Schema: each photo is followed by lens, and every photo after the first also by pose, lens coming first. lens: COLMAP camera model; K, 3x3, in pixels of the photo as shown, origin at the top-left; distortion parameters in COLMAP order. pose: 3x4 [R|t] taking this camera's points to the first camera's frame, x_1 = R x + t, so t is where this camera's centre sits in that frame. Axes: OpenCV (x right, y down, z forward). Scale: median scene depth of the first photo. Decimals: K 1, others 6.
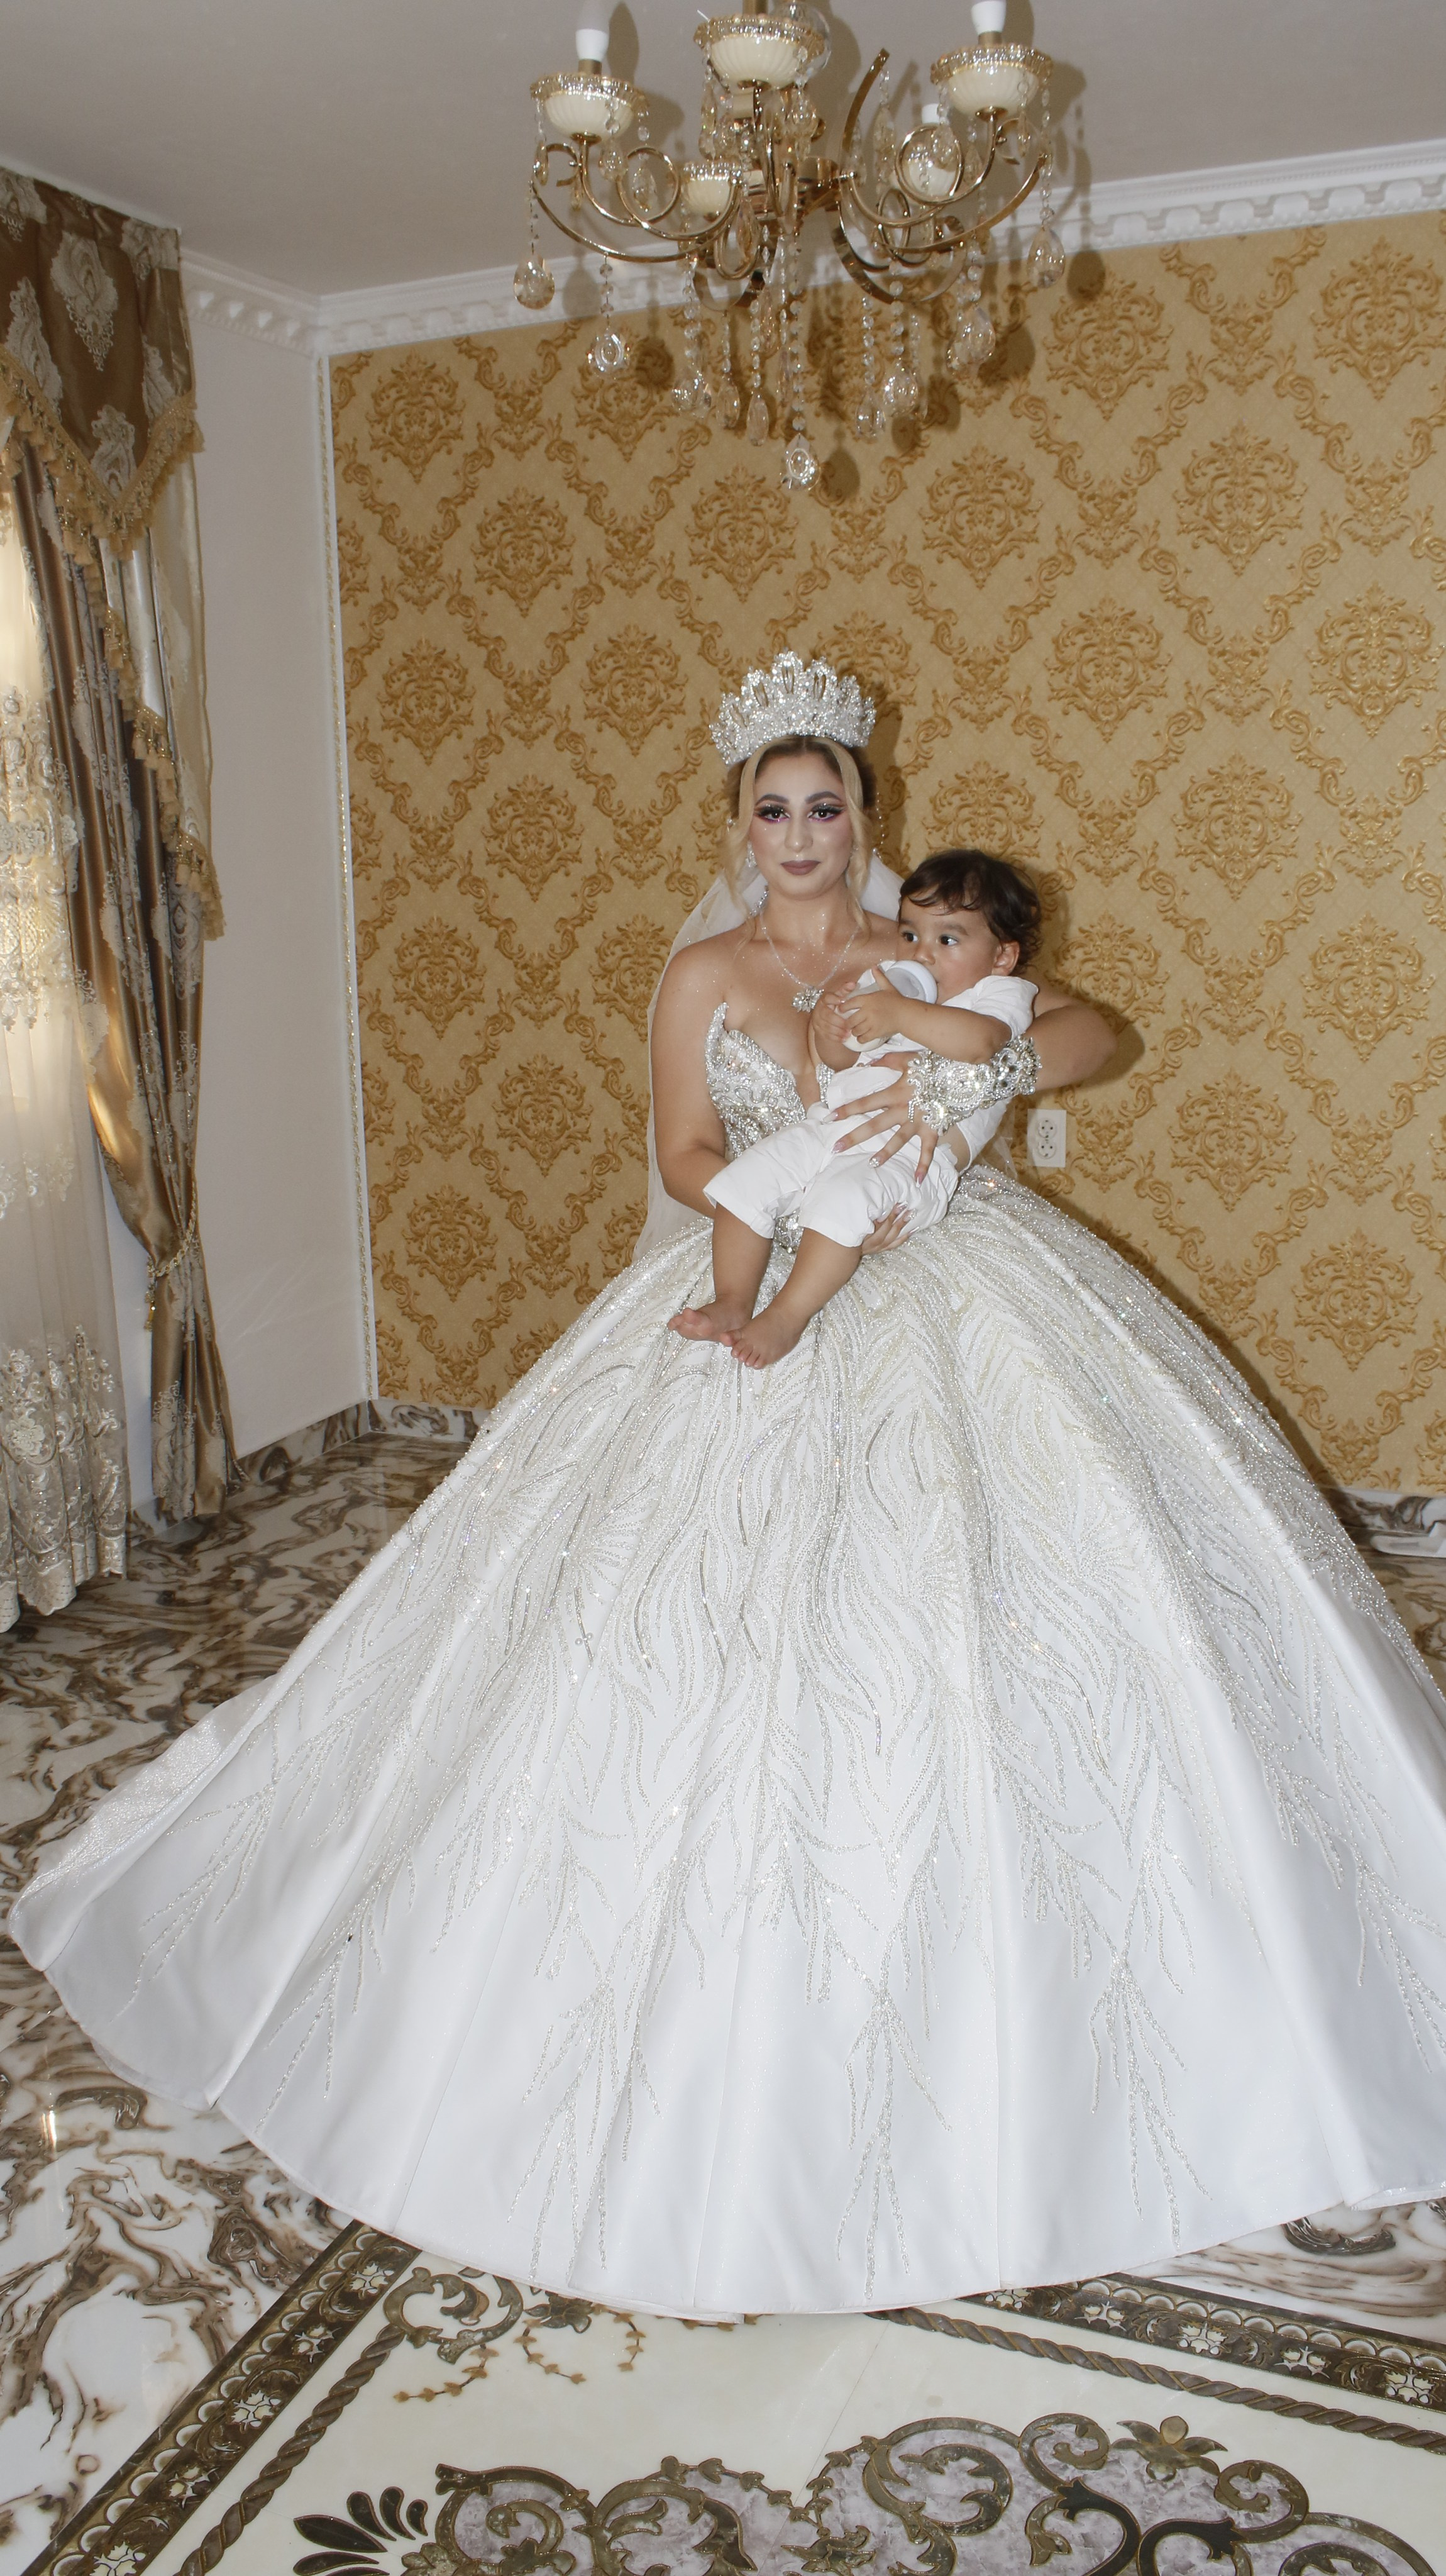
lens RADIAL K [[2155.2, 0, 750.6], [0, 2155.2, 1301.5], [0, 0, 1]] dist [-0.170558, 0.154184]
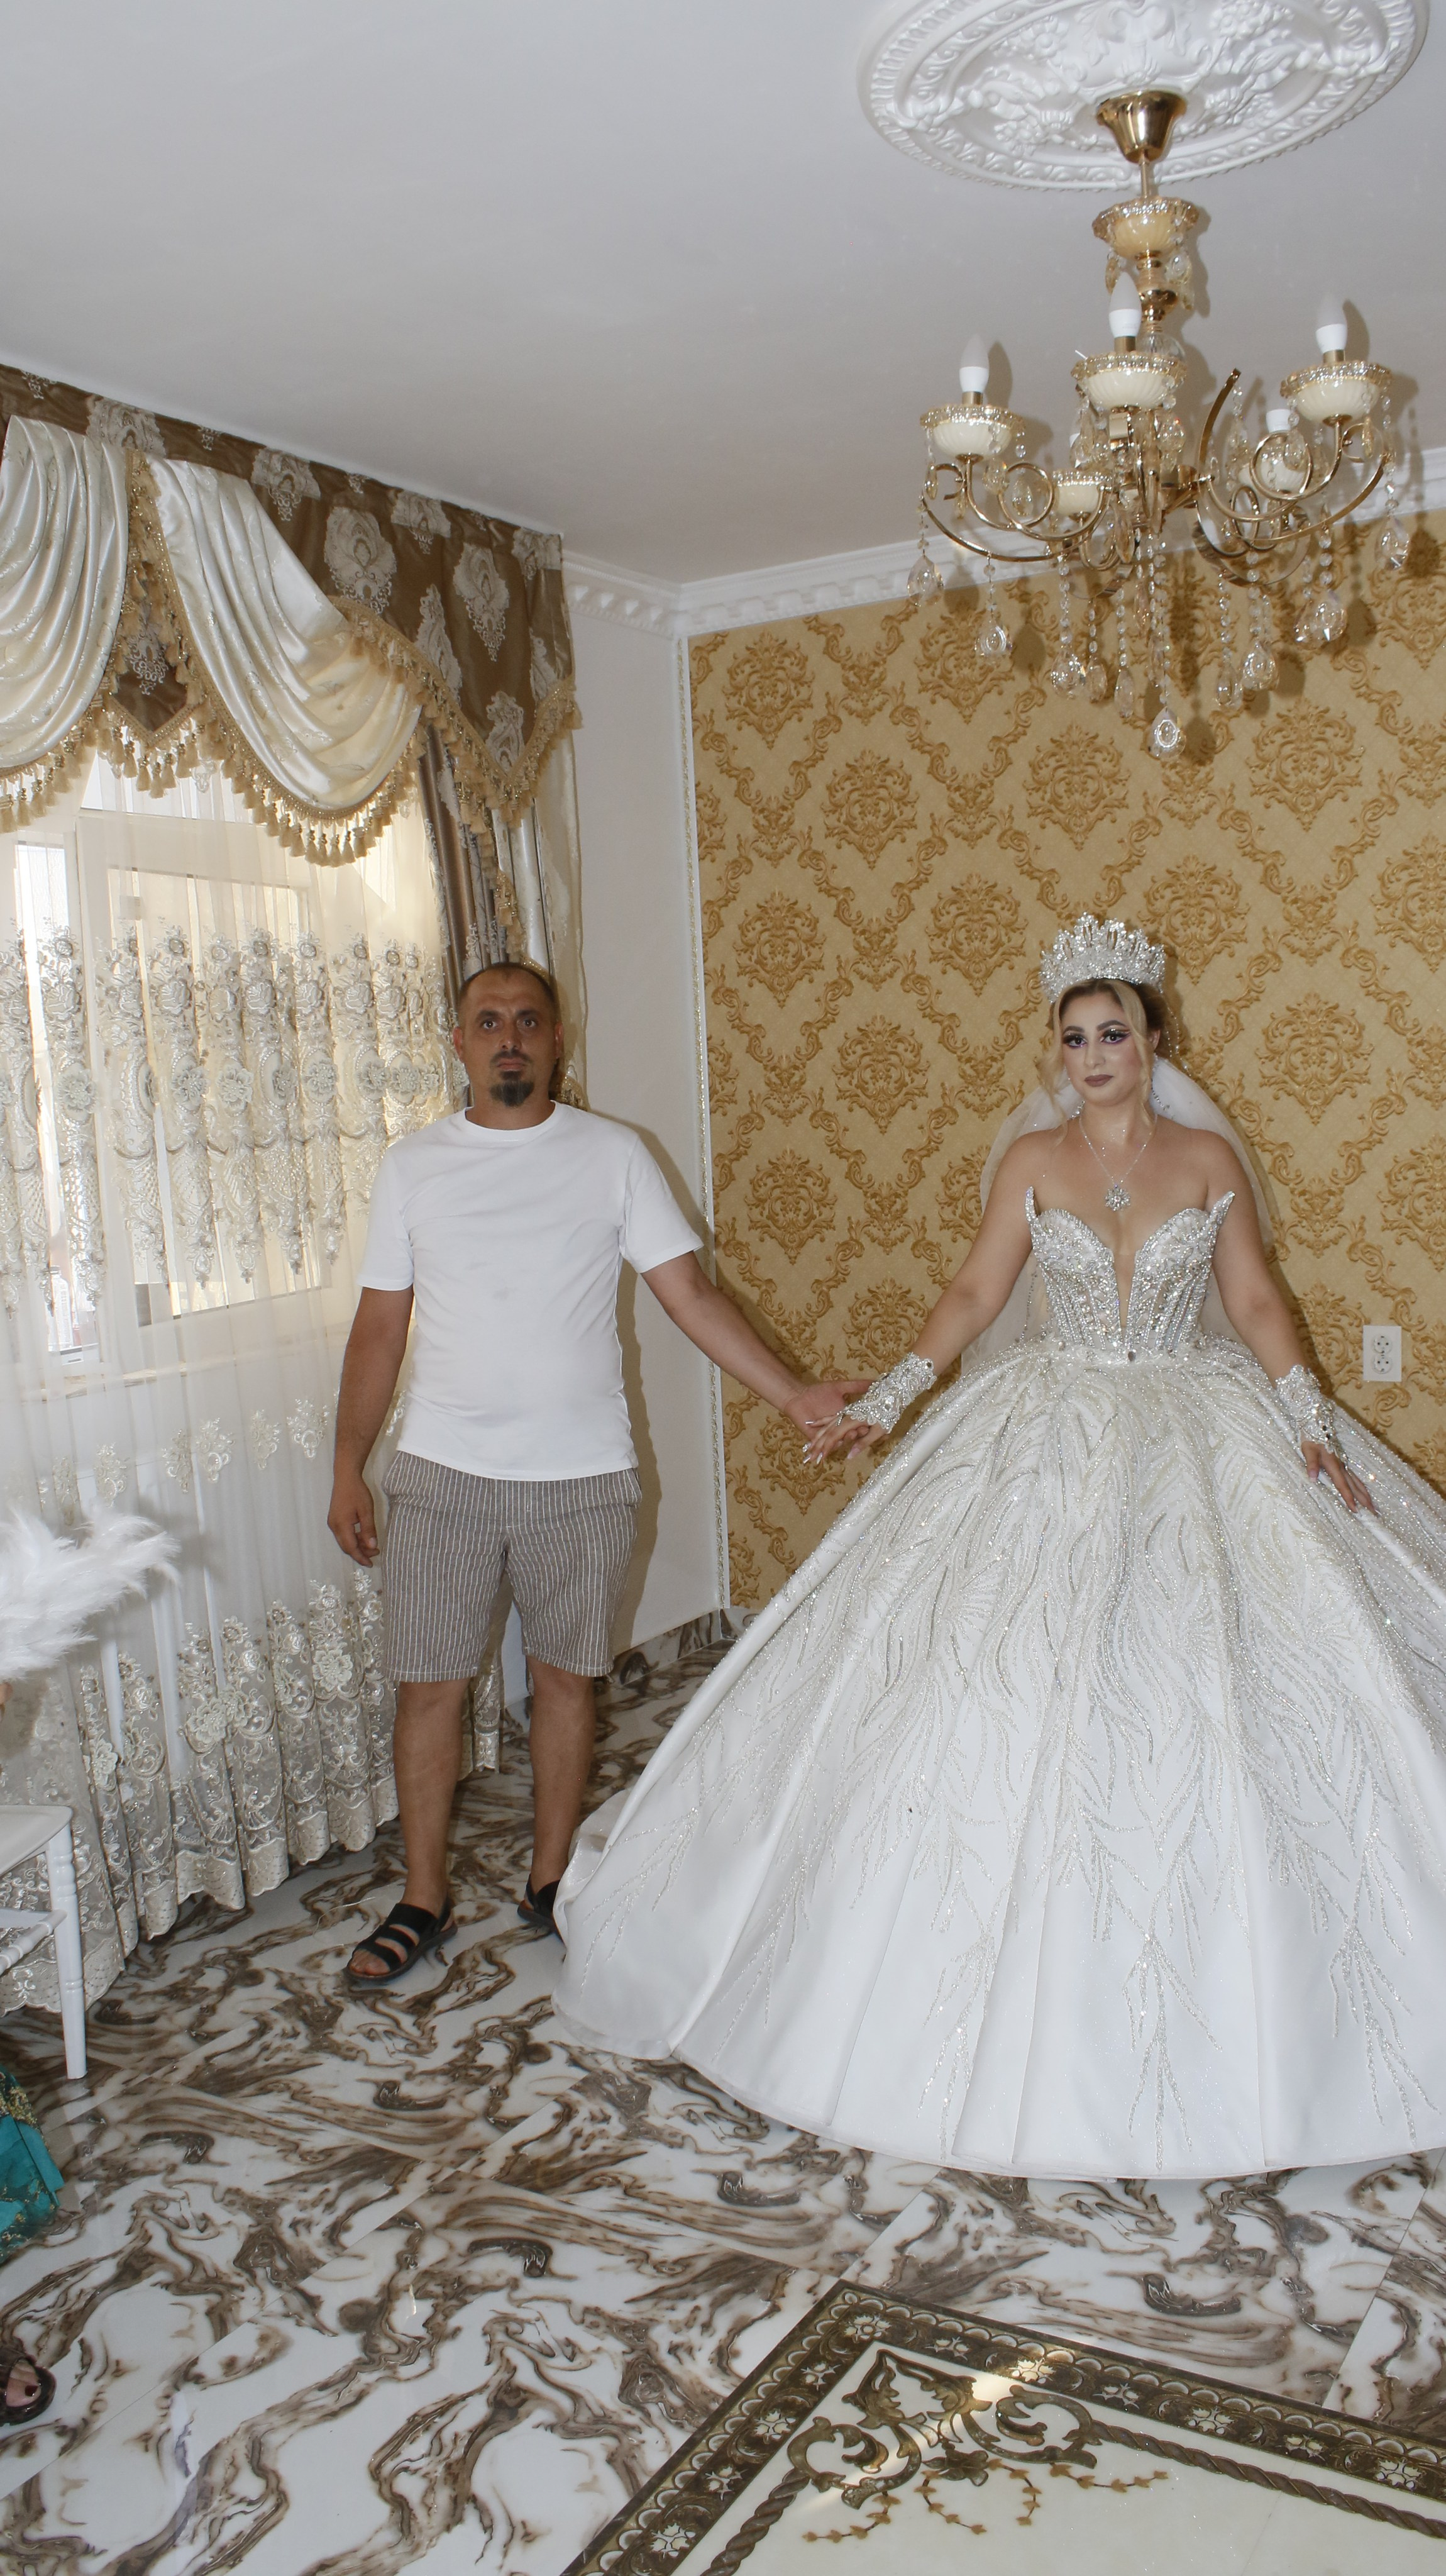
lens RADIAL K [[2134.4, 0, 734.2], [0, 2134.4, 1293.1], [0, 0, 1]] dist [-0.171995, 0.154028]
pose [[0.989241, -0.009133, -0.146010, -0.021904], [-0.006935, 0.993999, -0.109165, 0.007116], [0.146131, 0.109004, 0.983242, -0.039716]]
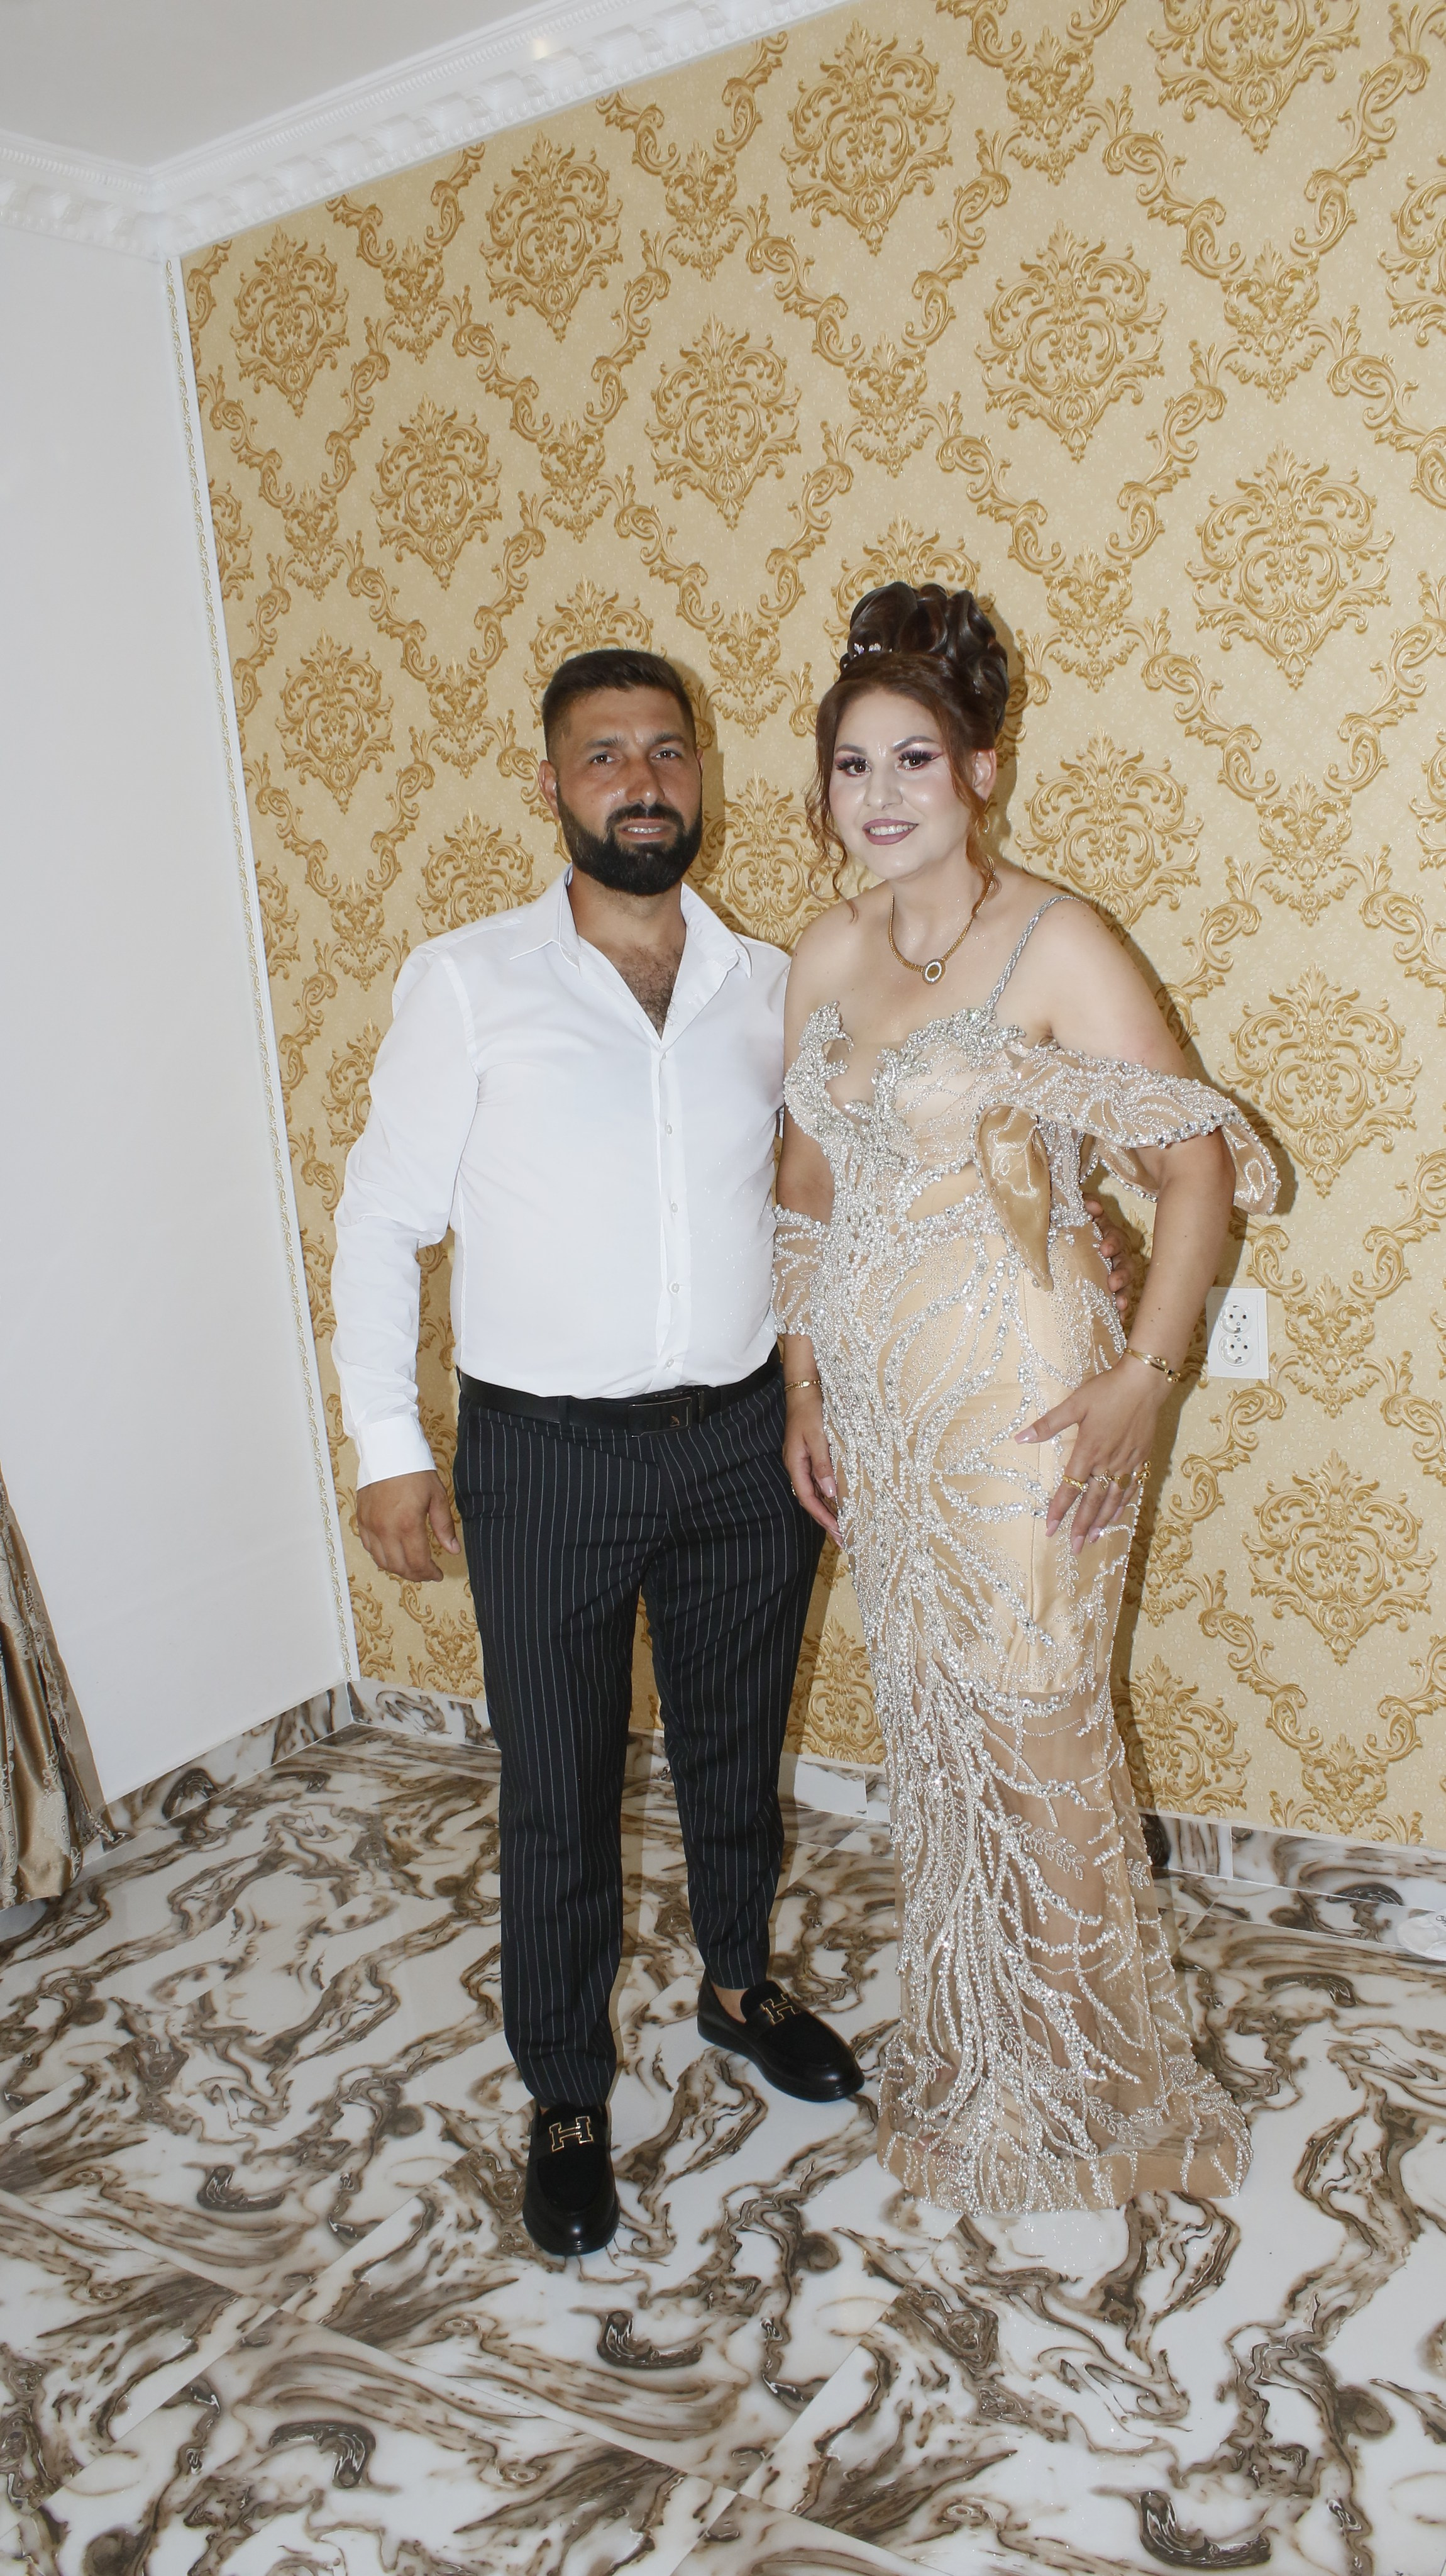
lens RADIAL K [[2131.5, 0, 734.1], [0, 2131.5, 1302.8], [0, 0, 1]] dist [-0.174636, 0.158539]
pose [[0.980671, -0.038008, -0.191936, 0.110014], [0.036422, 0.999267, -0.011785, -0.081030], [0.192243, 0.004567, 0.981337, 0.360122]]
